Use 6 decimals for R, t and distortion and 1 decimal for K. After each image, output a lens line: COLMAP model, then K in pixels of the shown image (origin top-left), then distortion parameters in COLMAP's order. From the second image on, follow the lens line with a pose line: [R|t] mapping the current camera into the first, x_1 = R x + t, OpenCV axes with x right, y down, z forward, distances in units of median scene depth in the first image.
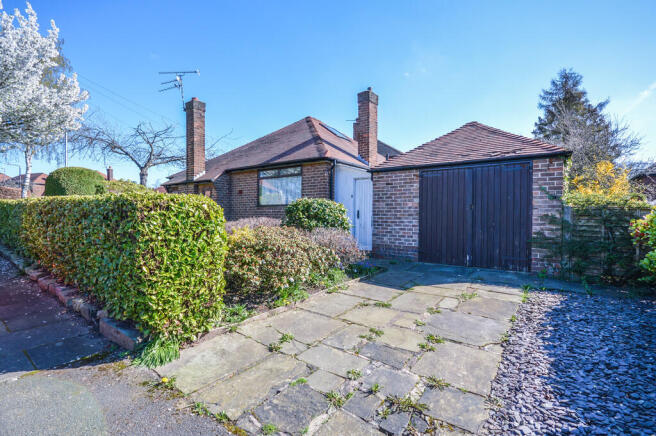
lens RADIAL K [[328.0, 0, 324.8], [0, 328.0, 222.9], [0, 0, 1]] dist [0.001732, -0.001926]
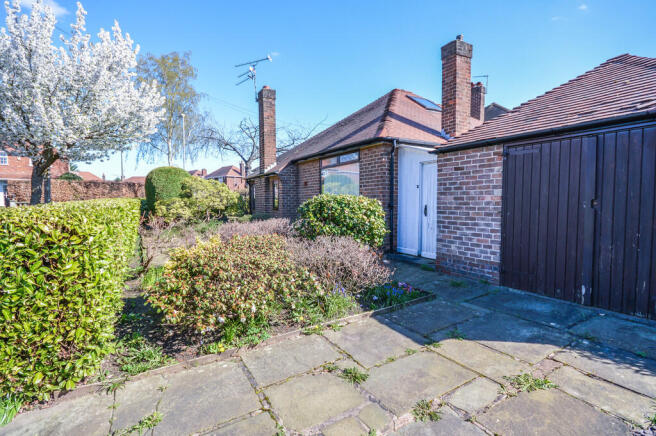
lens RADIAL K [[328.0, 0, 324.8], [0, 328.0, 222.9], [0, 0, 1]] dist [0.001732, -0.001926]
pose [[0.916503, 0.014028, -0.399781, 0.216063], [0.005261, 0.998876, 0.047110, -0.038699], [0.399992, -0.045280, 0.915399, 0.249584]]
